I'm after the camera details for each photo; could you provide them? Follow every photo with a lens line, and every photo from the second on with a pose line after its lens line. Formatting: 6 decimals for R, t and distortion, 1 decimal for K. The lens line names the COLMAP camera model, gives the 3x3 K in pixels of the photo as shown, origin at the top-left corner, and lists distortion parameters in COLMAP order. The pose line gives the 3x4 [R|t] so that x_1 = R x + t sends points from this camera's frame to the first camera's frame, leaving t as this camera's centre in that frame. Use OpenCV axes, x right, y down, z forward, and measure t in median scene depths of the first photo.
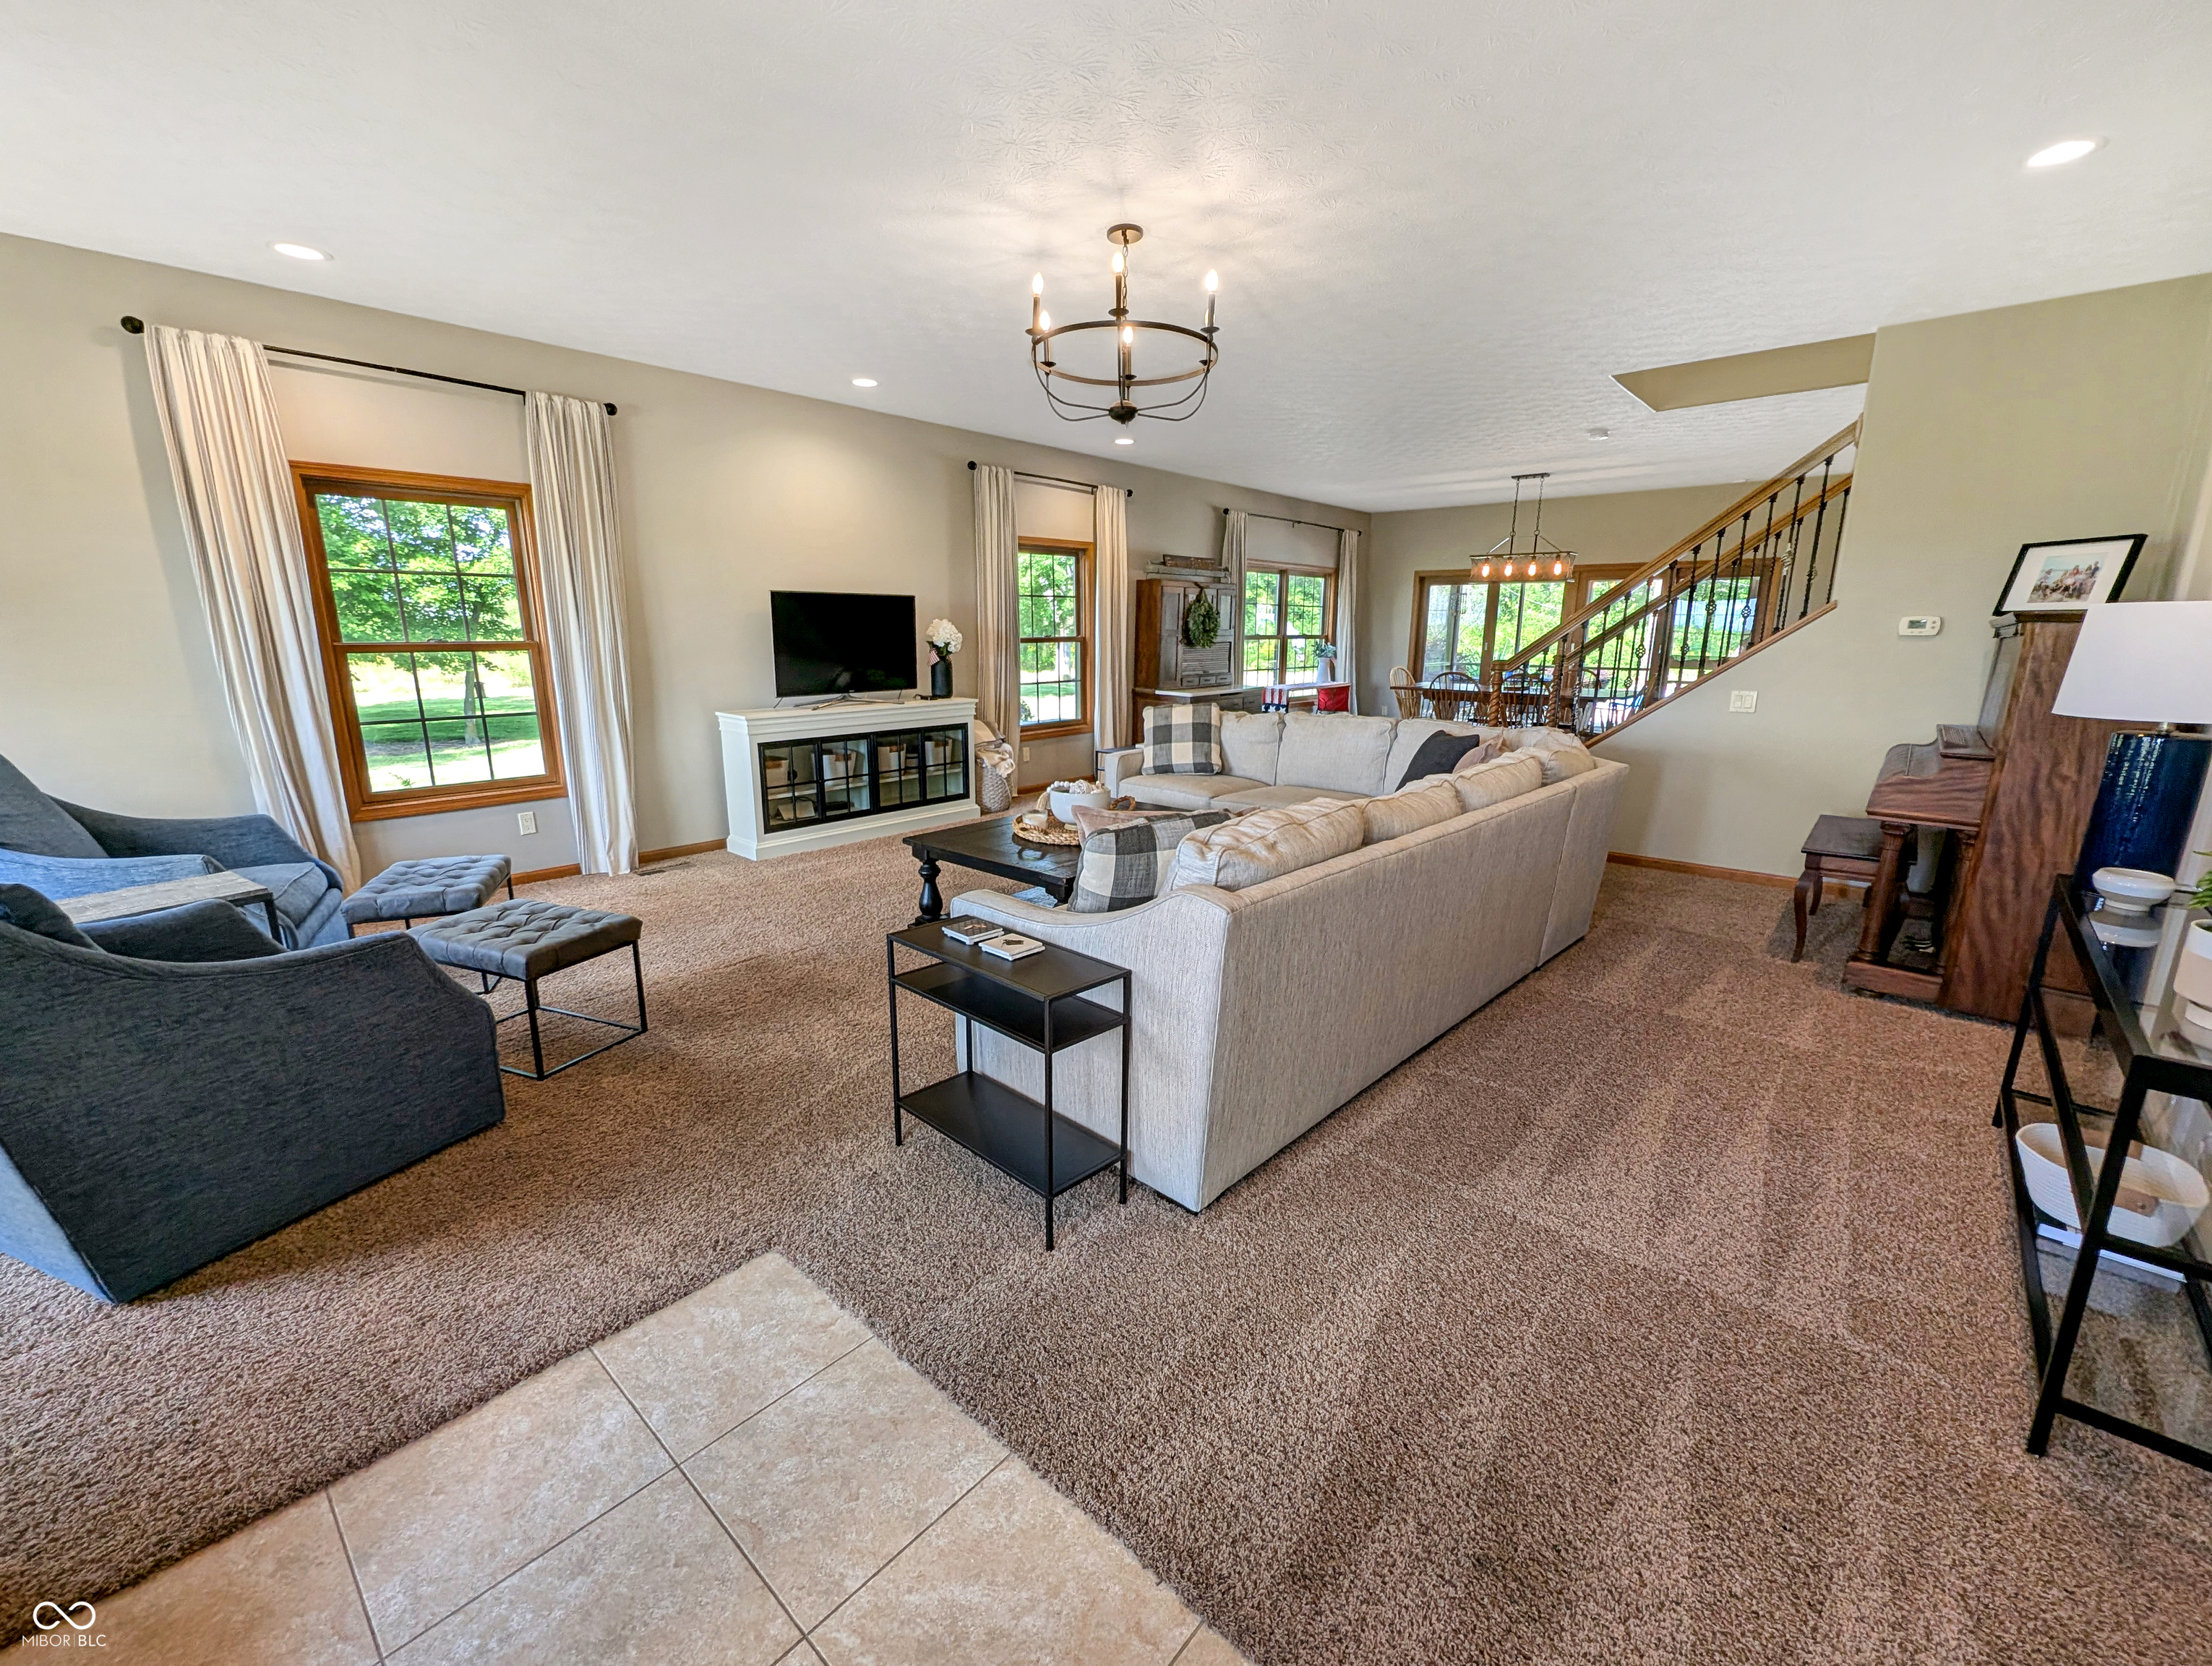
lens RADIAL K [[915.9, 0, 1103.1], [0, 915.9, 842.6], [0, 0, 1]] dist [0.004133, -0.001176]
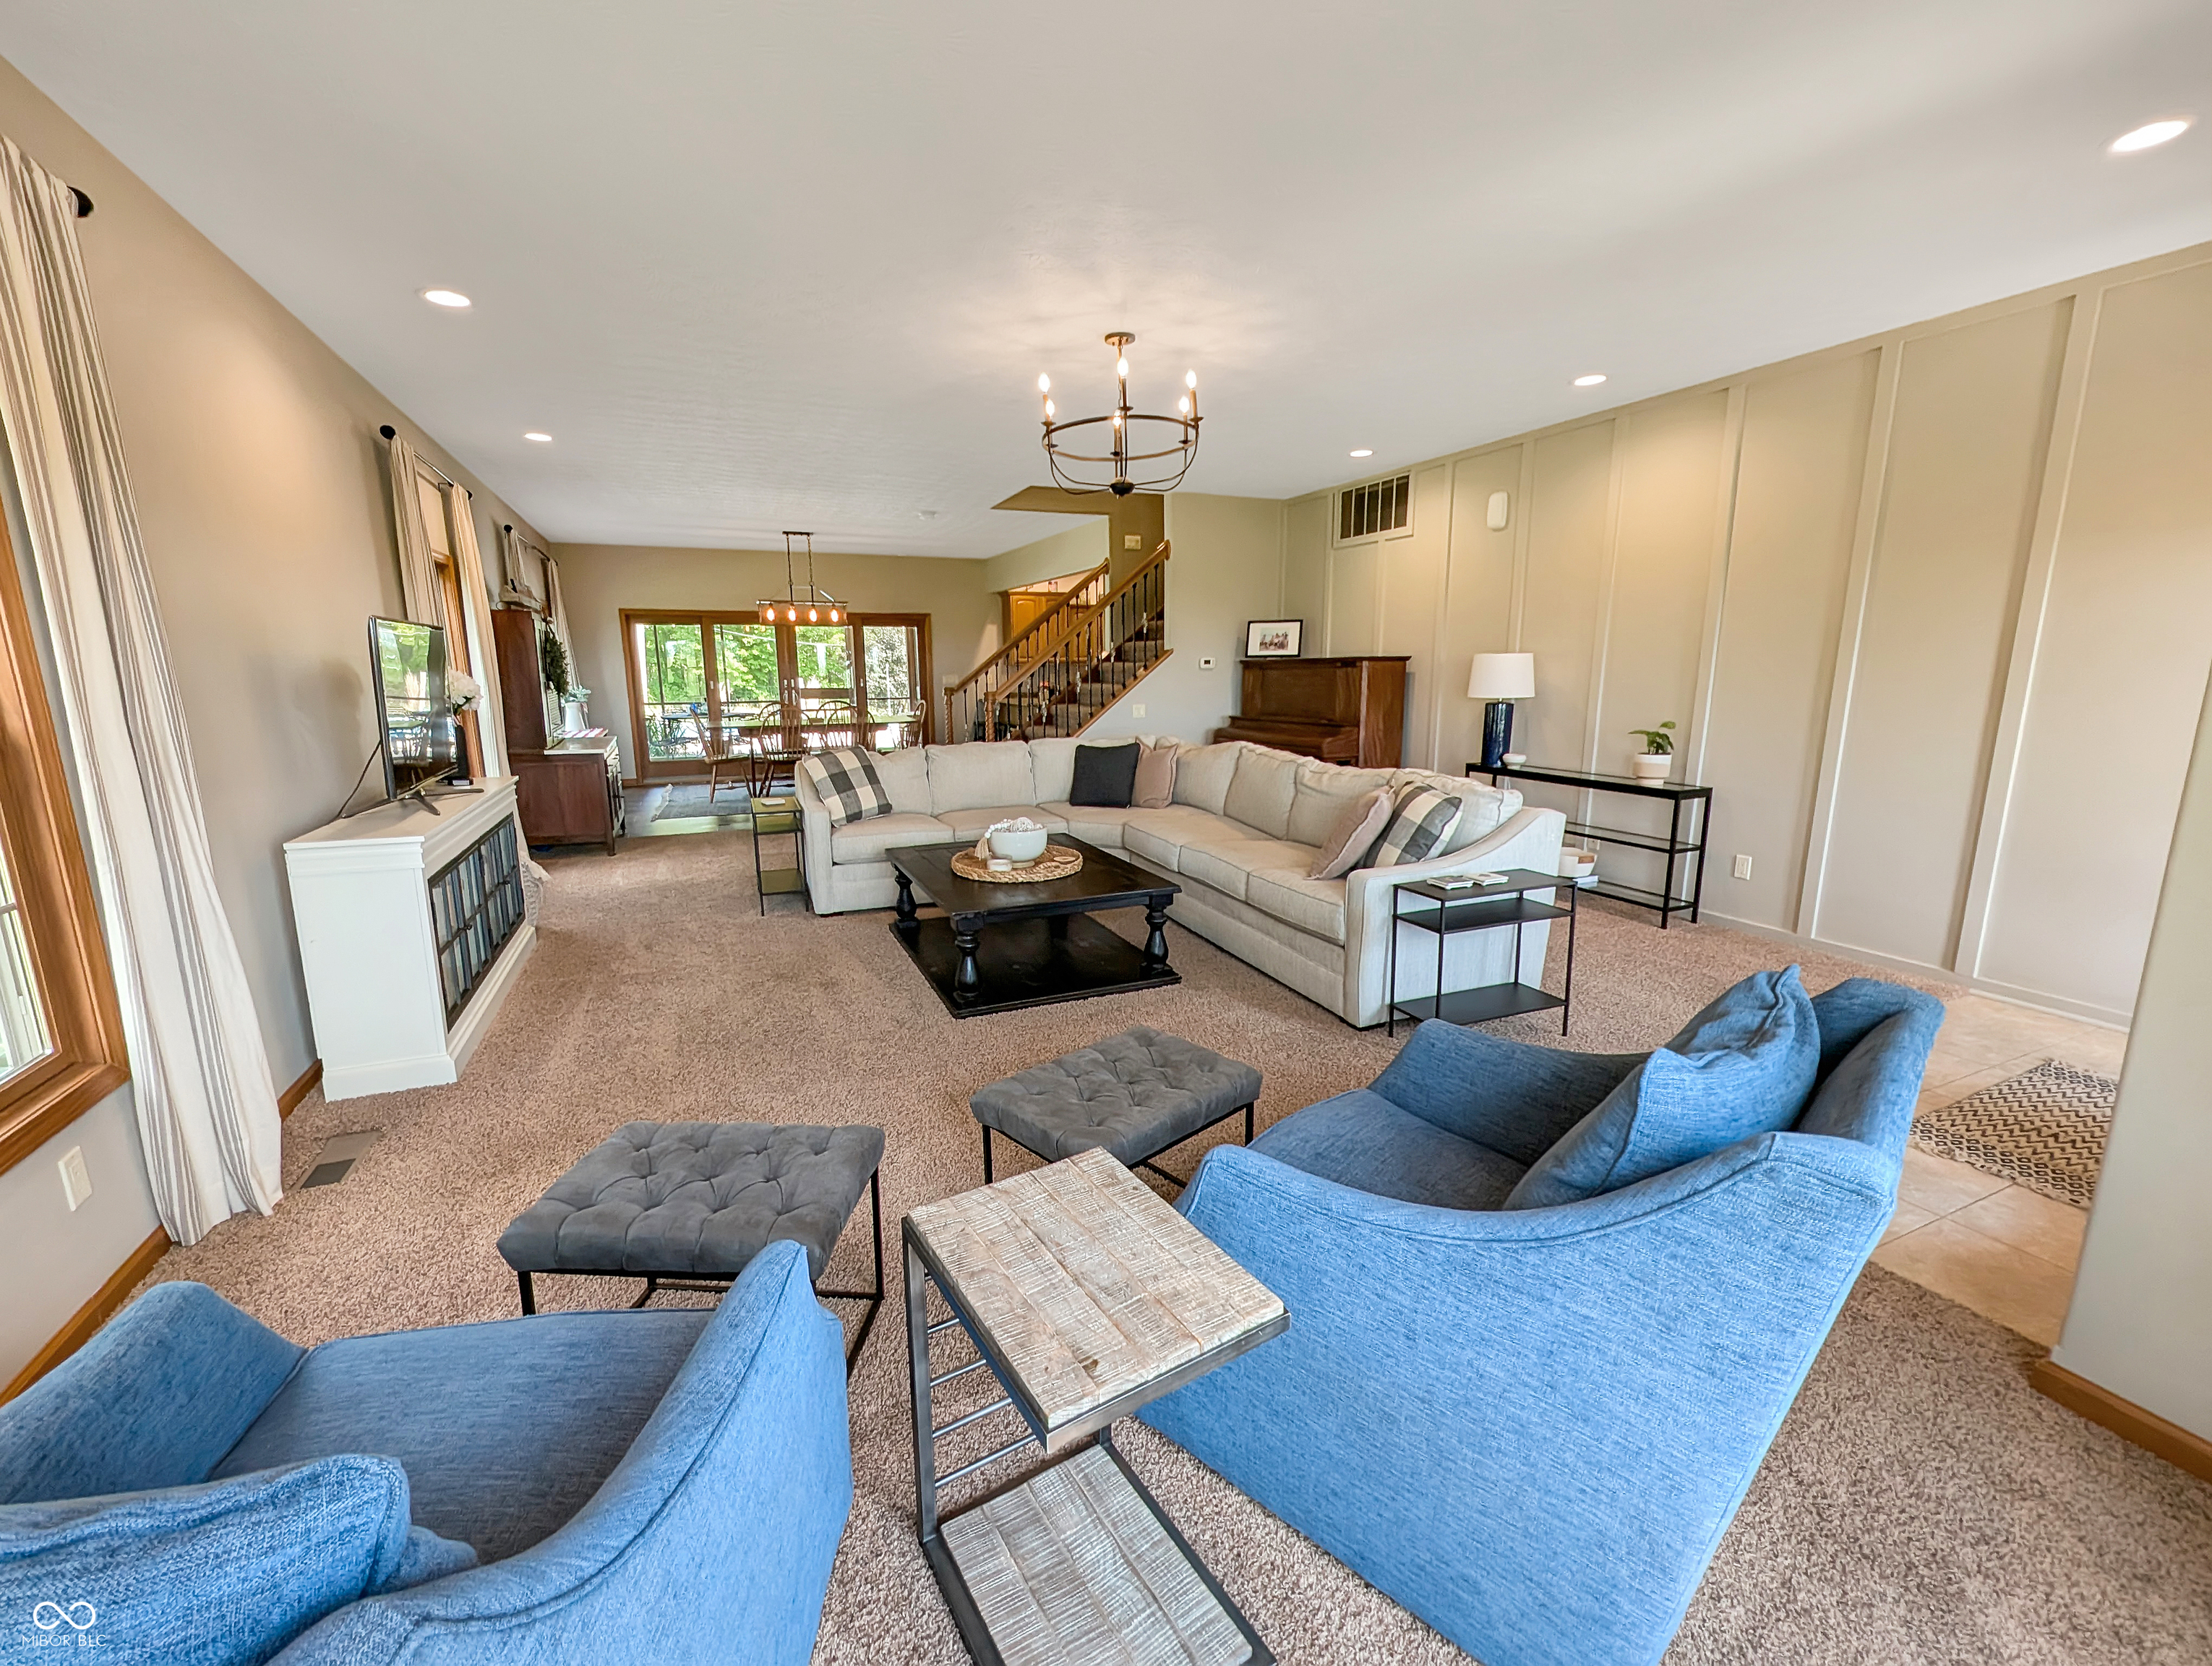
lens RADIAL K [[915.9, 0, 1102.6], [0, 915.9, 836.5], [0, 0, 1]] dist [0.004133, -0.001176]
pose [[0.408763, -0.177536, 0.895206, -0.616694], [0.217743, 0.971541, 0.093251, -0.084433], [-0.886285, 0.156807, 0.435788, 0.325553]]
